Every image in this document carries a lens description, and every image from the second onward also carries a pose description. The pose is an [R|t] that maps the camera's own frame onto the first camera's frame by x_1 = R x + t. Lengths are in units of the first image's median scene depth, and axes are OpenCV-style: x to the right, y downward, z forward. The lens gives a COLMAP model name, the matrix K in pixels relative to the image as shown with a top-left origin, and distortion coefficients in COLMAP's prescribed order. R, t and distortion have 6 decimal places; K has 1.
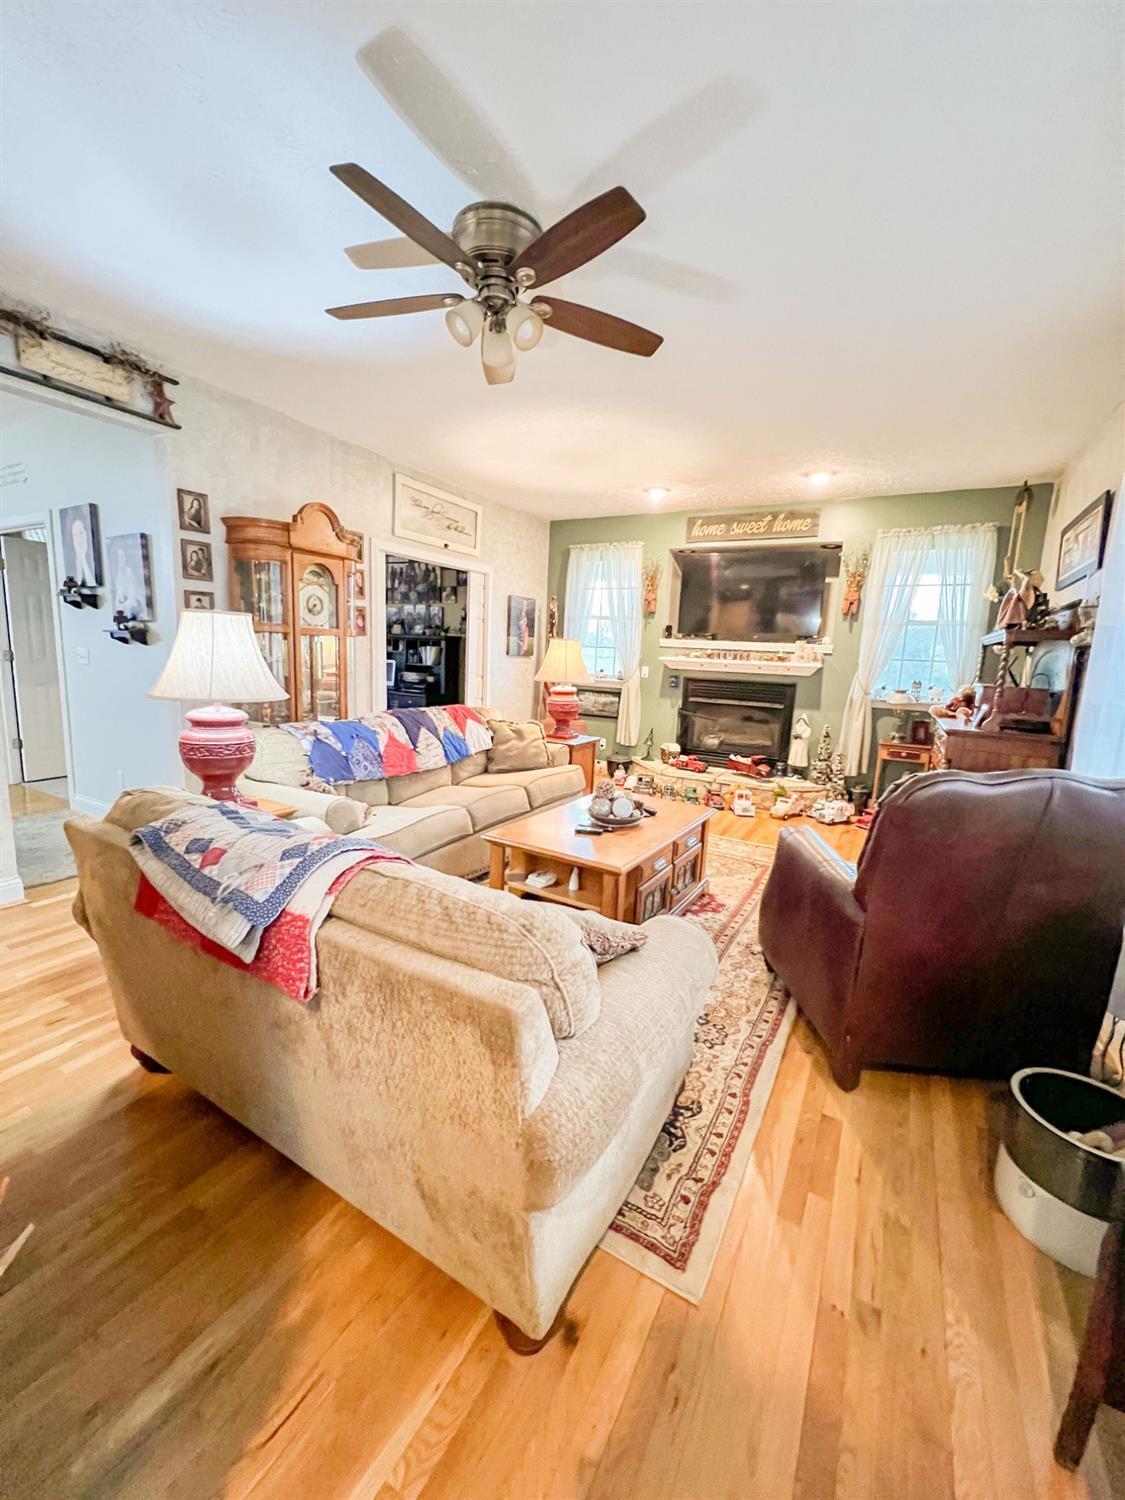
lens RADIAL K [[601.8, 0, 563.1], [0, 601.8, 747.7], [0, 0, 1]] dist [0.000143, -0.000002]
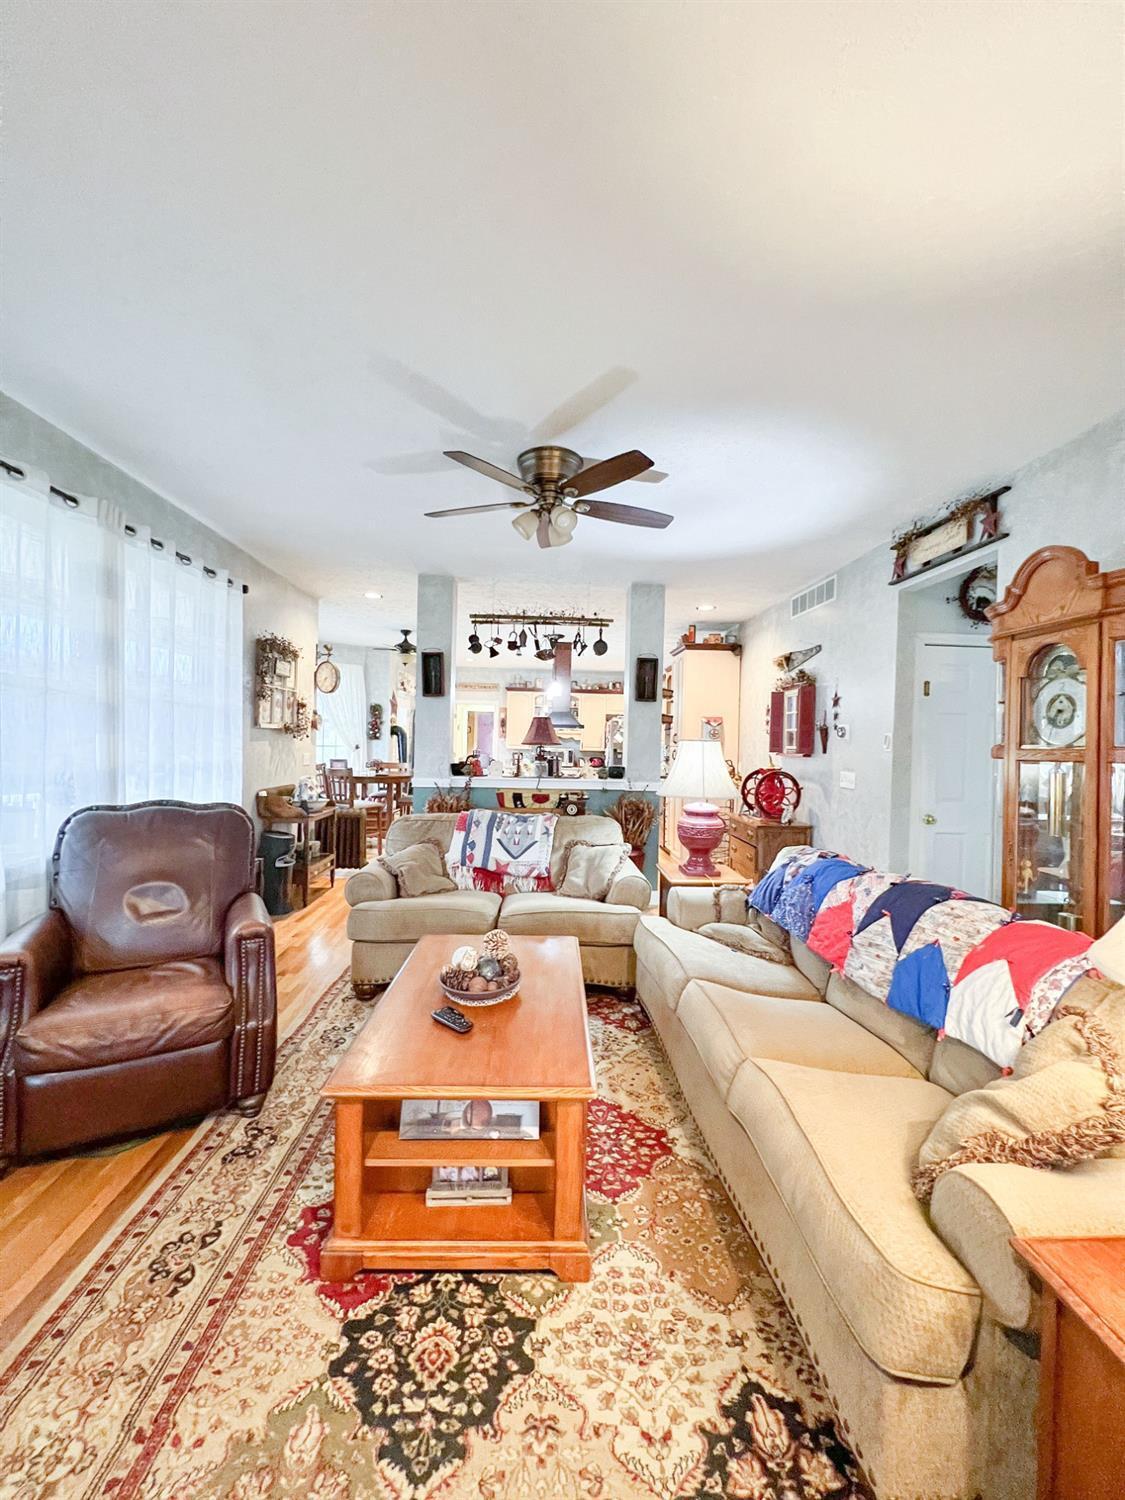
lens RADIAL K [[601.8, 0, 561.9], [0, 601.8, 747.5], [0, 0, 1]] dist [0.000143, -0.000002]
pose [[-0.840972, -0.062919, -0.537408, 0.375903], [-0.144895, 0.983129, 0.111639, -0.231642], [0.521317, 0.171753, -0.835901, 1.476229]]
